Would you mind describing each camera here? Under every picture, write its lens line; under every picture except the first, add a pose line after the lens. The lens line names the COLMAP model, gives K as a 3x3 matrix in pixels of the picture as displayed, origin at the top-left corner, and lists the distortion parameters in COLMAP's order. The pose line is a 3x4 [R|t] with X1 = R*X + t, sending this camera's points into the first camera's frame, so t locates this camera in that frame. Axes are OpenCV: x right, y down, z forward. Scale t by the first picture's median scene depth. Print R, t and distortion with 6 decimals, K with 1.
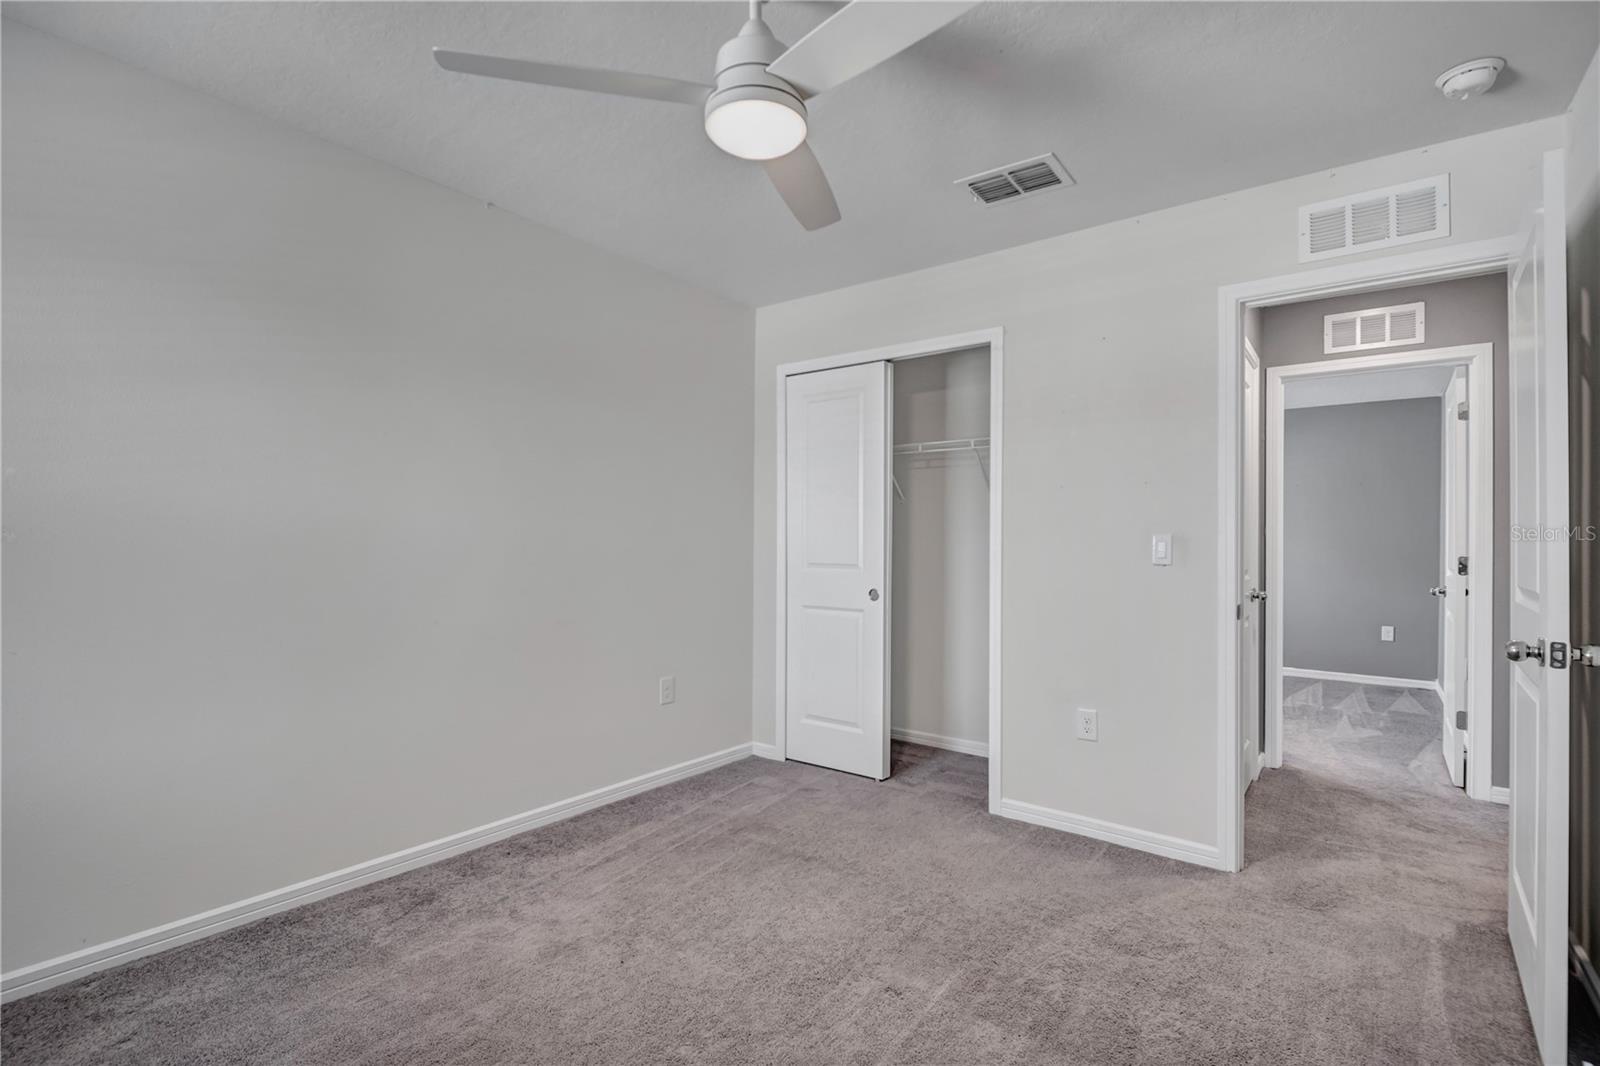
lens RADIAL K [[748.4, 0, 806.7], [0, 748.4, 541.0], [0, 0, 1]] dist [-0.000070, -0.005254]
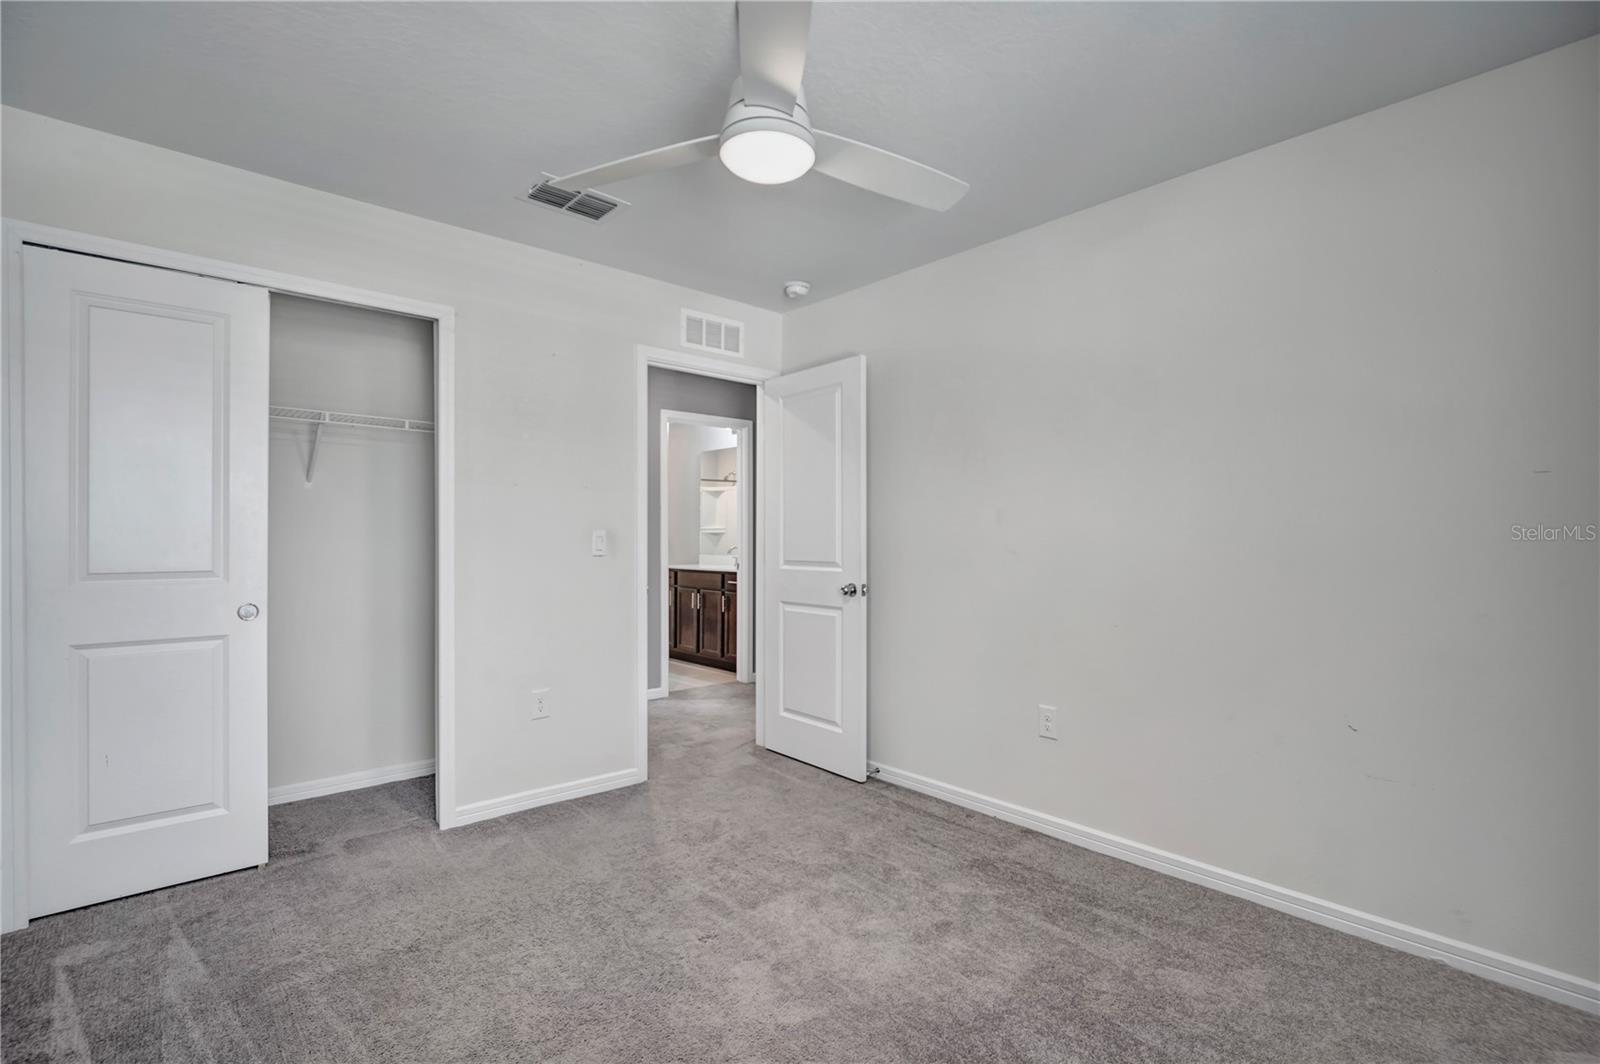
lens RADIAL K [[748.4, 0, 812.8], [0, 748.4, 539.6], [0, 0, 1]] dist [-0.000070, -0.005254]
pose [[0.165098, -0.011503, 0.986210, -0.704353], [-0.006832, 0.999895, 0.012806, -0.013481], [-0.986254, -0.008852, 0.165002, 0.475210]]
